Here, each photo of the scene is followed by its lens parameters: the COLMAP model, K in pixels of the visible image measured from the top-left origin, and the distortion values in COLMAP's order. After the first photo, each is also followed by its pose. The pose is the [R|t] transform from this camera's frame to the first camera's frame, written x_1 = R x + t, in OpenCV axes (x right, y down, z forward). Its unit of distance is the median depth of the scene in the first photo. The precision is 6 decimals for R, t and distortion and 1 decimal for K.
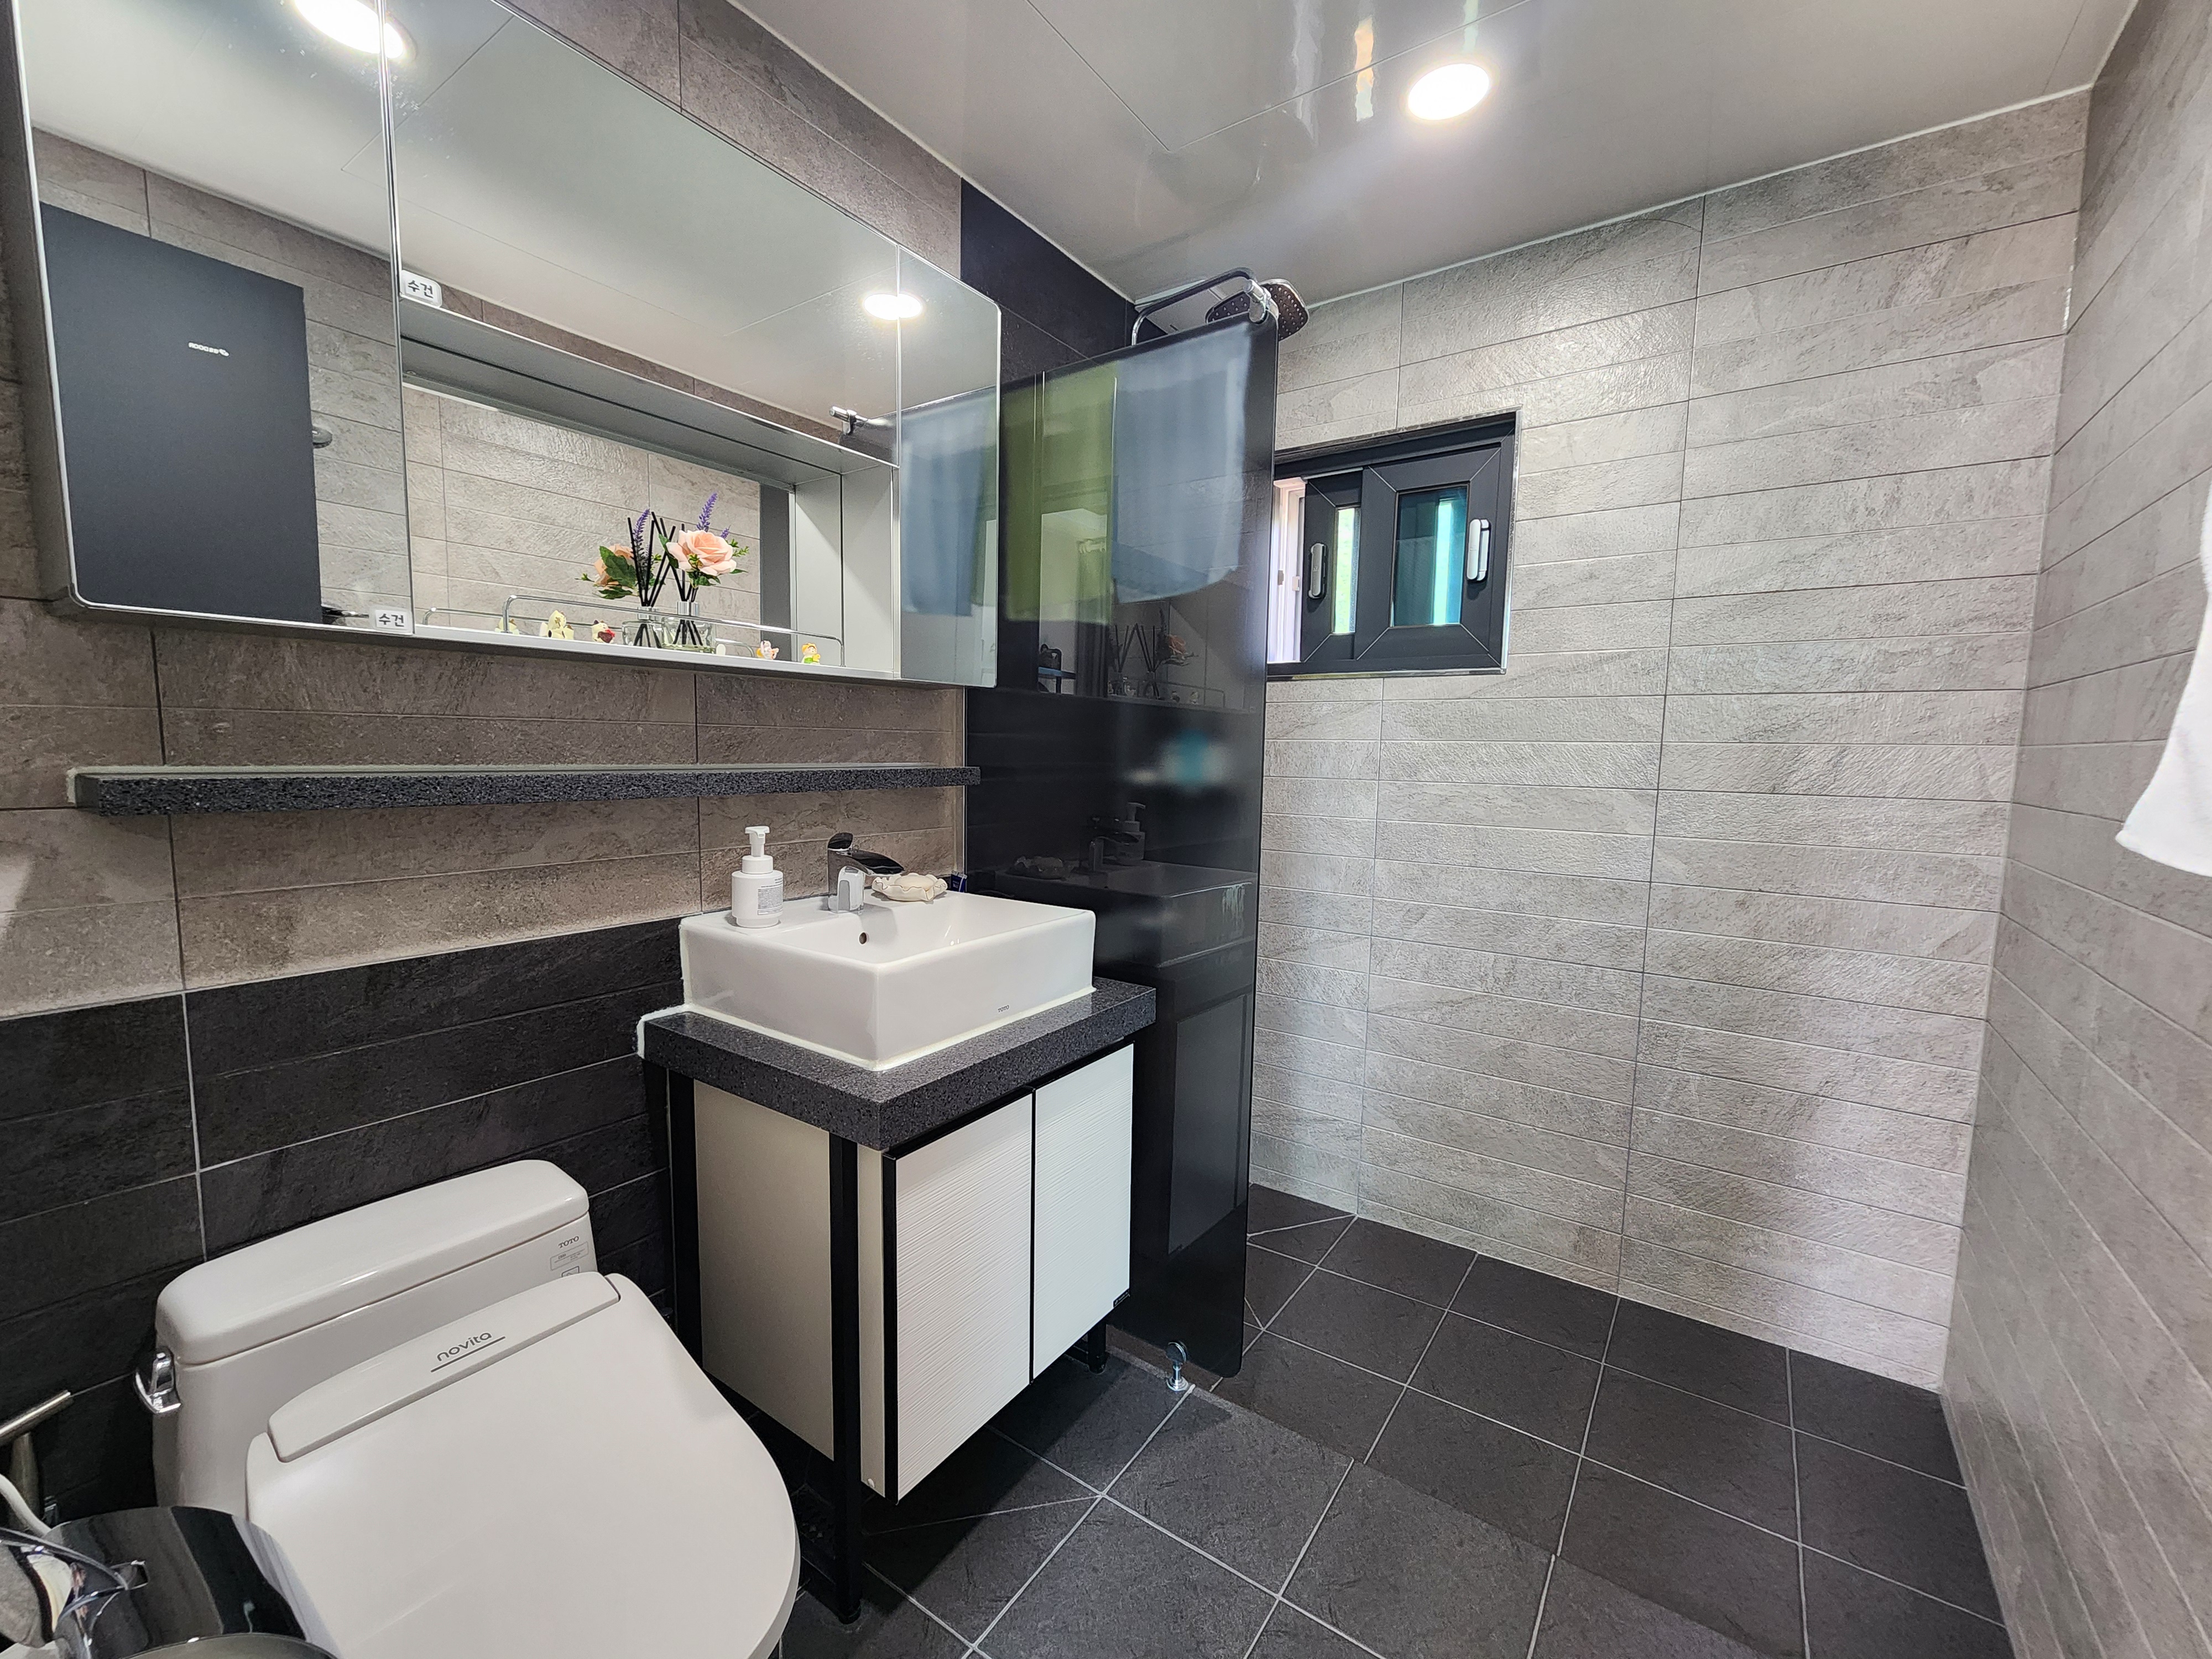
lens RADIAL K [[914.7, 0, 1103.2], [0, 914.7, 834.6], [0, 0, 1]] dist [0.003311, 0.000440]
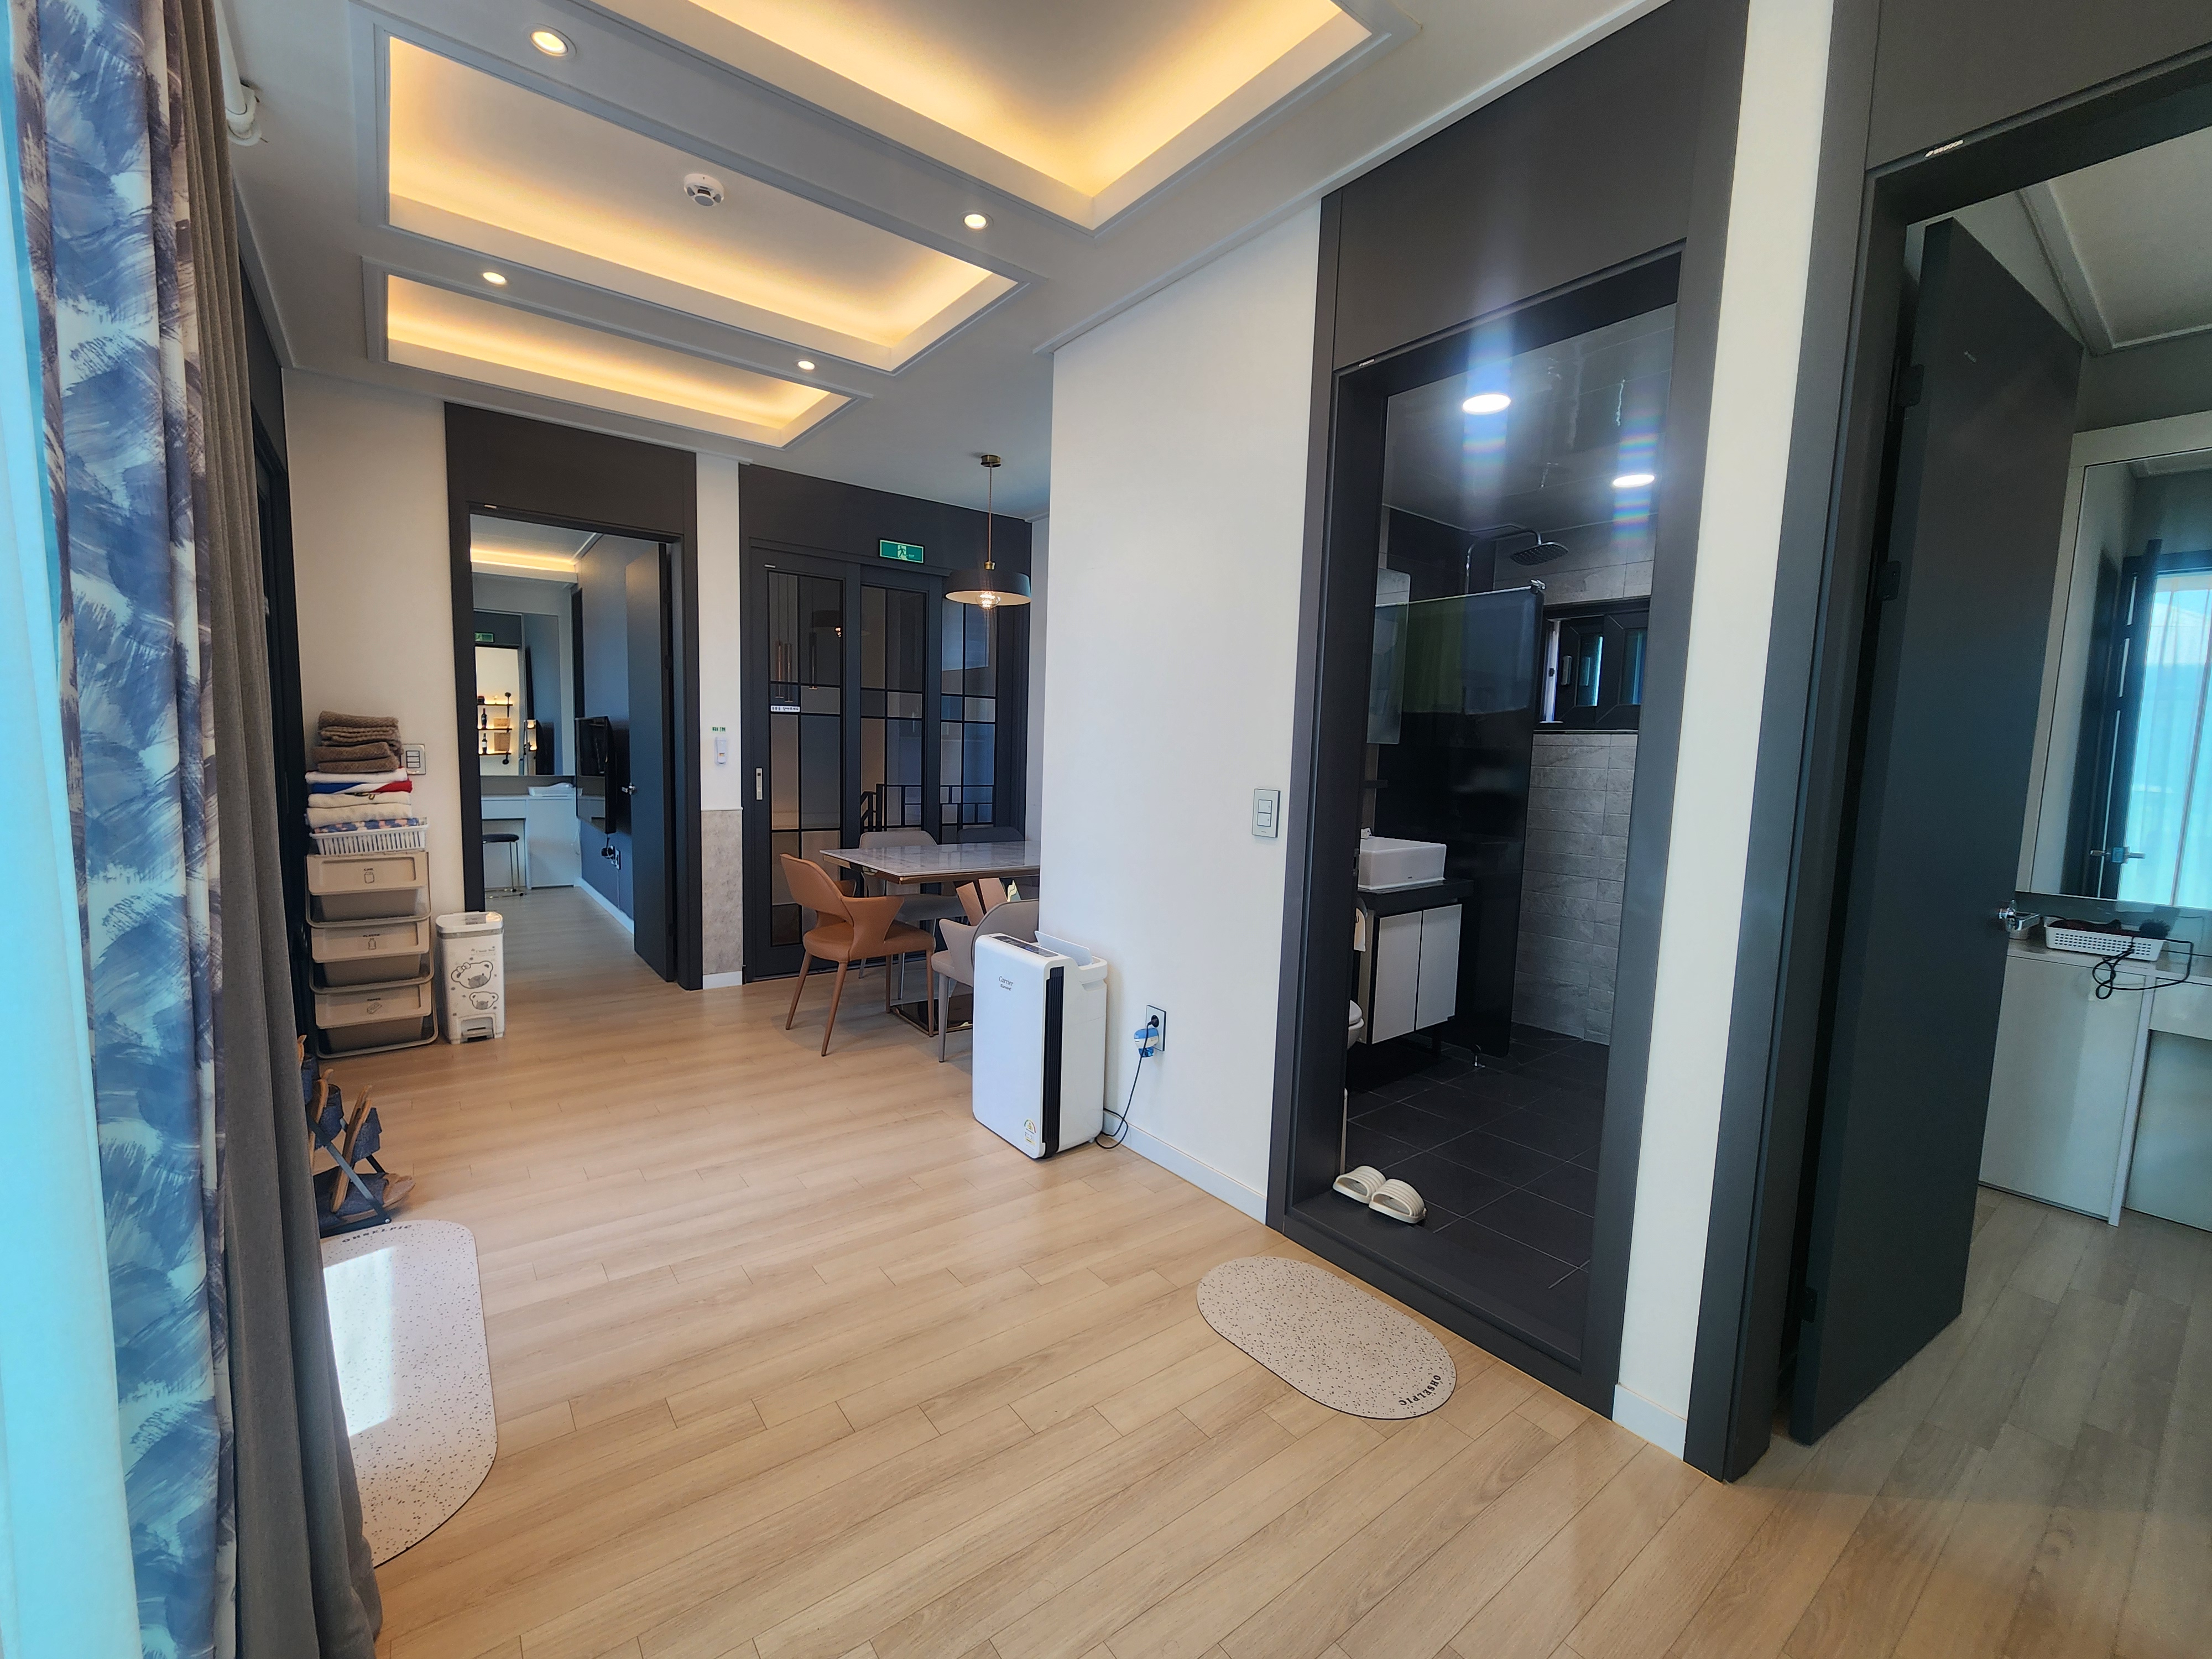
lens RADIAL K [[914.7, 0, 1113.2], [0, 914.7, 835.5], [0, 0, 1]] dist [0.003311, 0.000440]
pose [[0.957724, 0.036715, -0.285336, -0.128132], [-0.038008, 0.999277, 0.001007, 0.075531], [0.285167, 0.009881, 0.958427, -1.186230]]
